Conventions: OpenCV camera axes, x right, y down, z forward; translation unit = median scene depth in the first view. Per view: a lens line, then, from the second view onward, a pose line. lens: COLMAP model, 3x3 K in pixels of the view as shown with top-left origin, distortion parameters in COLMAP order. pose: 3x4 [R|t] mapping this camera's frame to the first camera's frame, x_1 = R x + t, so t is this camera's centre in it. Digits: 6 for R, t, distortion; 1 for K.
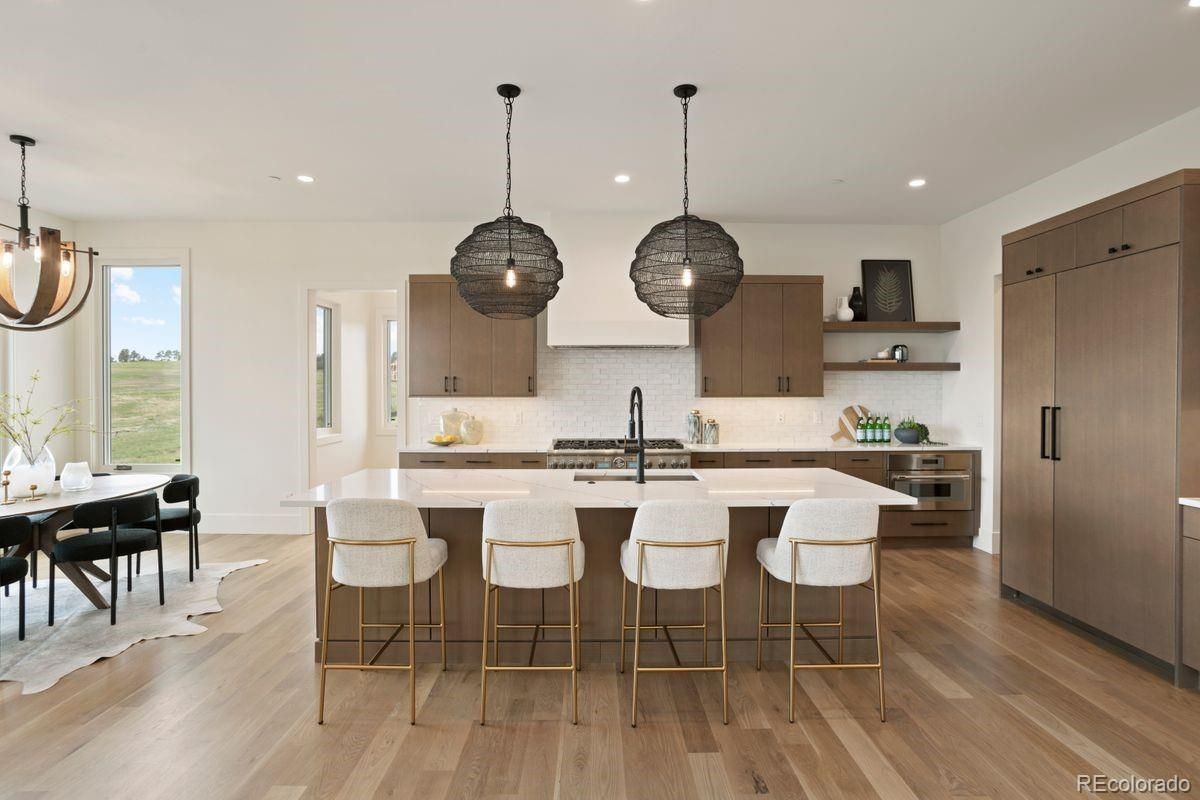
lens RADIAL K [[620.9, 0, 603.1], [0, 620.9, 394.4], [0, 0, 1]] dist [-0.002614, 0.001473]
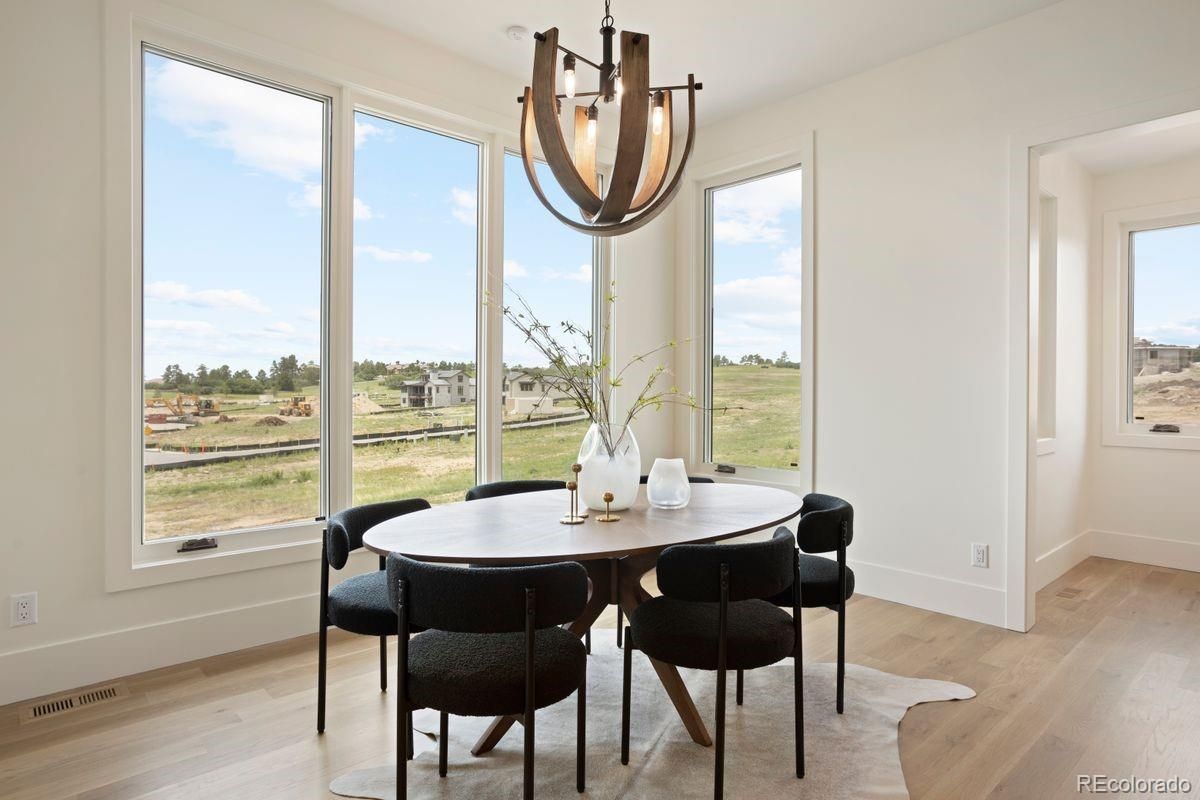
lens RADIAL K [[620.9, 0, 603.1], [0, 620.9, 394.4], [0, 0, 1]] dist [-0.002614, 0.001473]
pose [[0.671581, 0.000697, -0.740930, -0.474153], [-0.012966, 0.999857, -0.010812, 0.058883], [0.740817, 0.016868, 0.671495, 0.580757]]
